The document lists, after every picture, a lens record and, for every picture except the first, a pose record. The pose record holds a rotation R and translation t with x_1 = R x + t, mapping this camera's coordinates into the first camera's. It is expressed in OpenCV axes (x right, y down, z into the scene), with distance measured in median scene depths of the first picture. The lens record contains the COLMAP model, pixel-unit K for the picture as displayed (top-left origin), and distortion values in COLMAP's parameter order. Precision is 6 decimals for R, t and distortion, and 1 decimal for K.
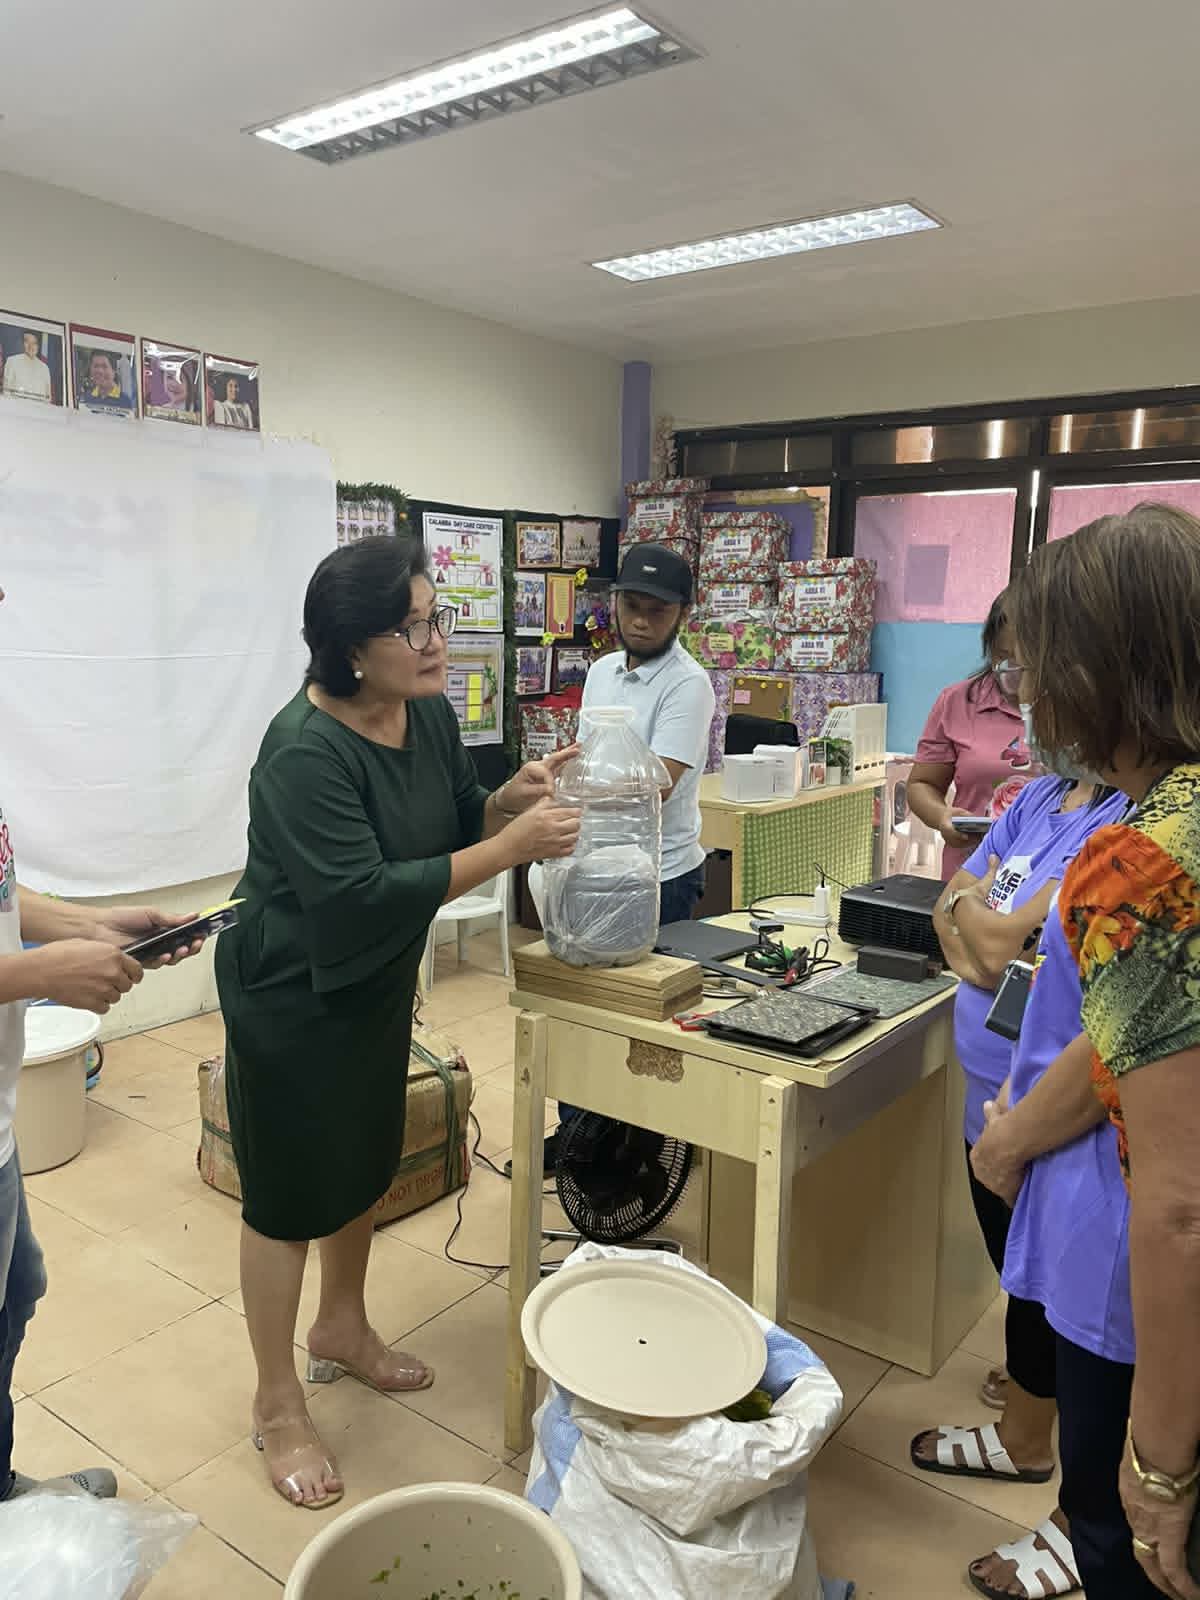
lens RADIAL K [[1240.7, 0, 569.1], [0, 1240.7, 801.8], [0, 0, 1]] dist [0.031402, -0.038087]
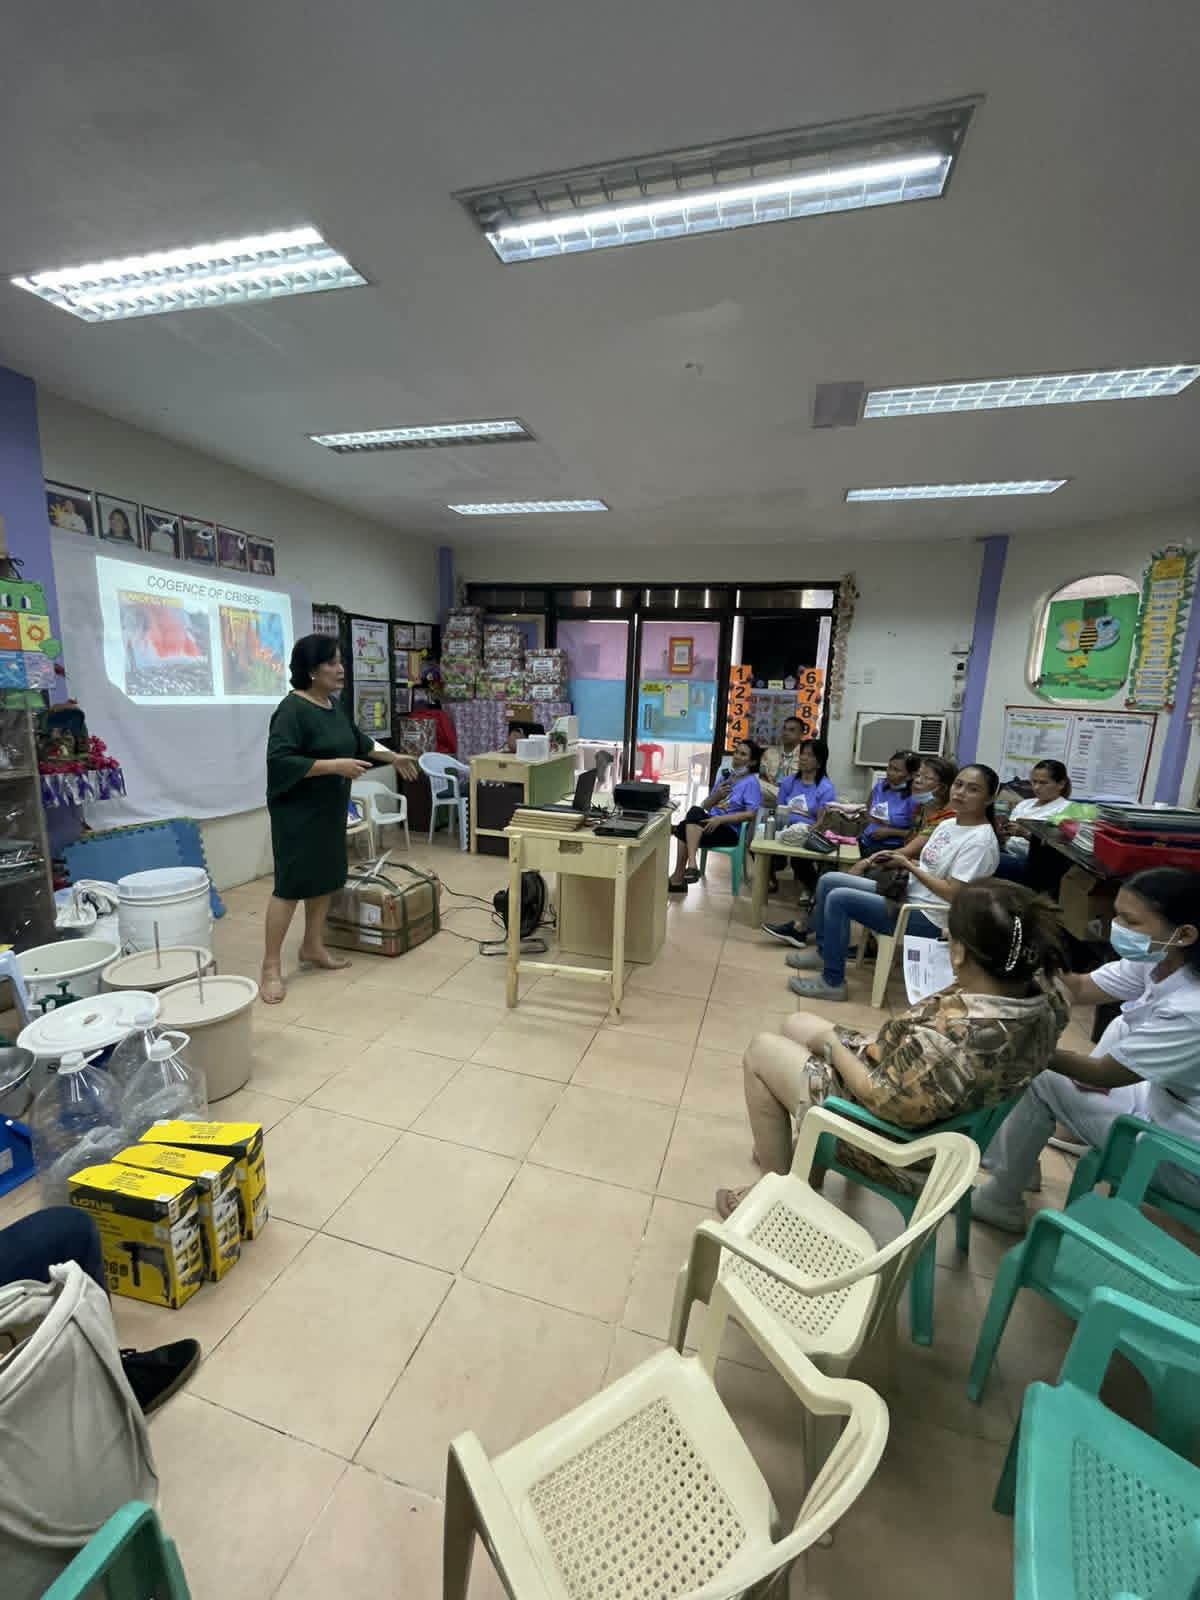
lens RADIAL K [[651.5, 0, 605.7], [0, 651.5, 798.5], [0, 0, 1]] dist [-0.005469, 0.000412]
pose [[0.933806, -0.051187, 0.354100, -0.112518], [0.035811, 0.998115, 0.049845, 0.012039], [-0.355983, -0.033864, 0.933878, -0.105160]]
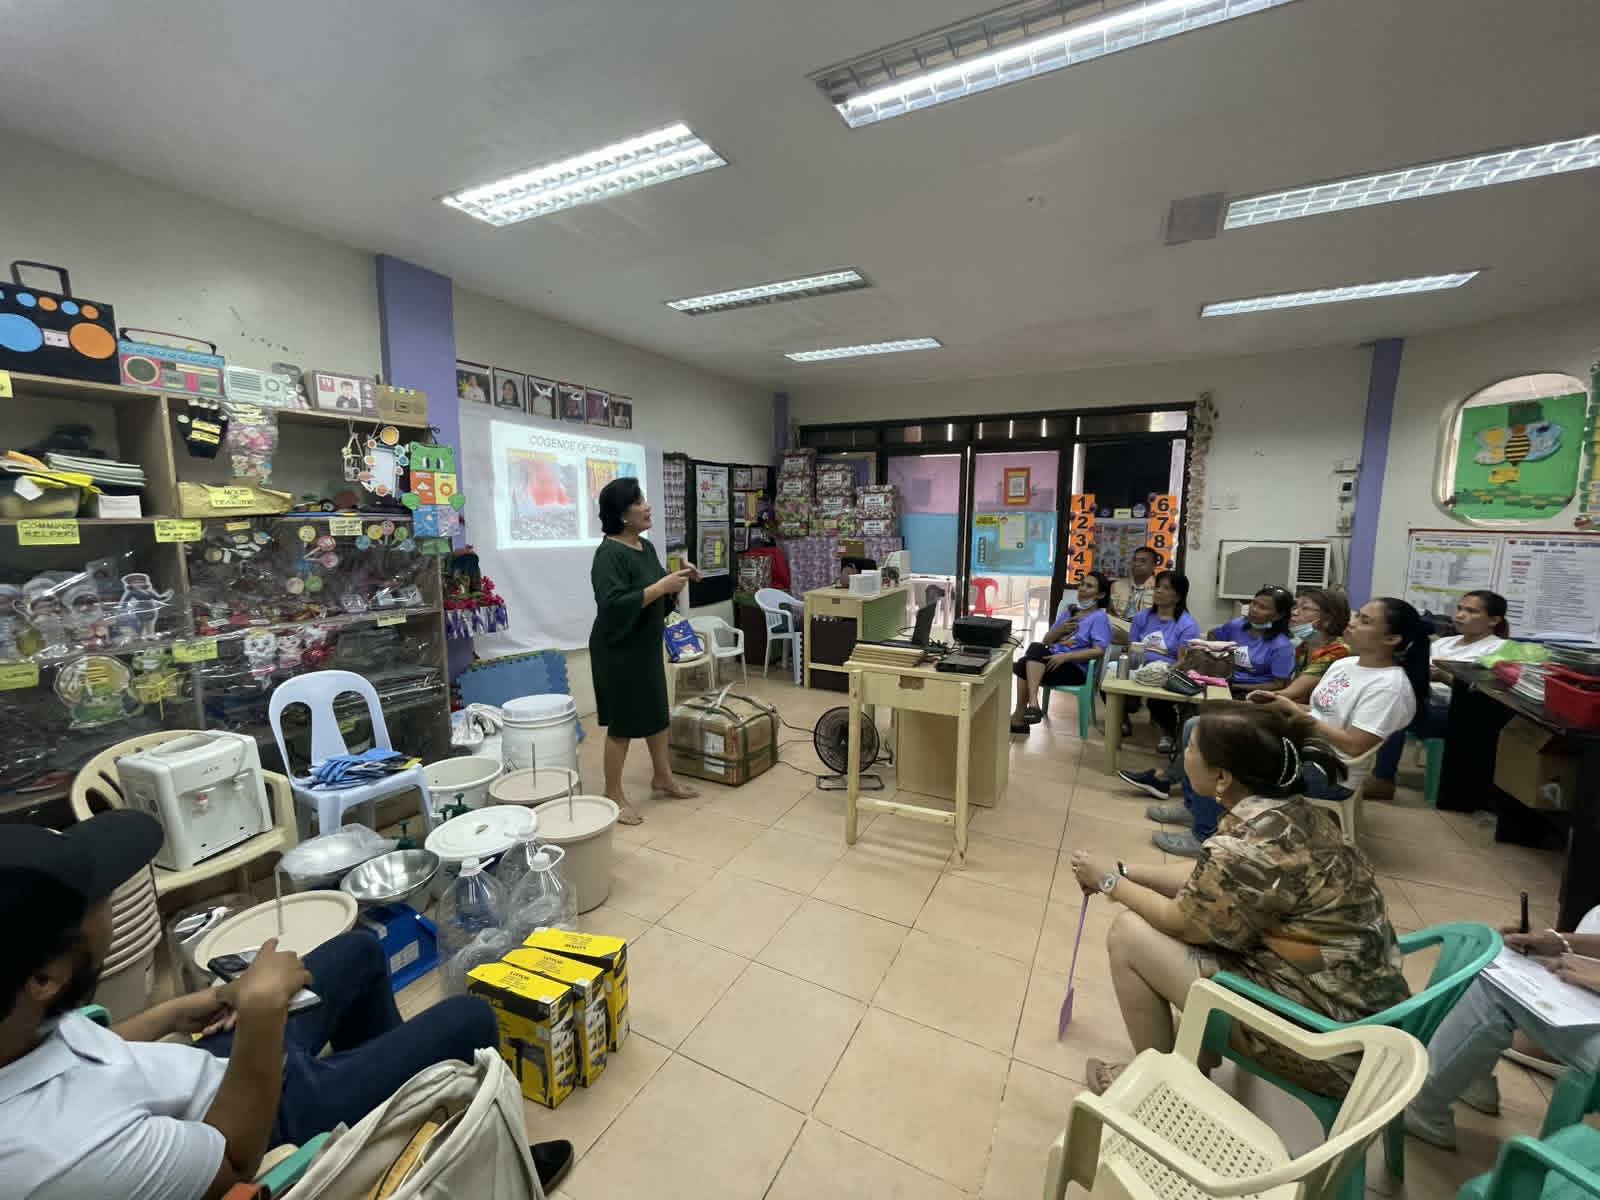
lens RADIAL K [[651.5, 0, 801.6], [0, 651.5, 595.6], [0, 0, 1]] dist [-0.005469, 0.000412]
pose [[0.985523, -0.036440, 0.165581, -0.123051], [0.039525, 0.999100, -0.015370, 0.011282], [-0.164872, 0.021692, 0.986076, -0.105542]]
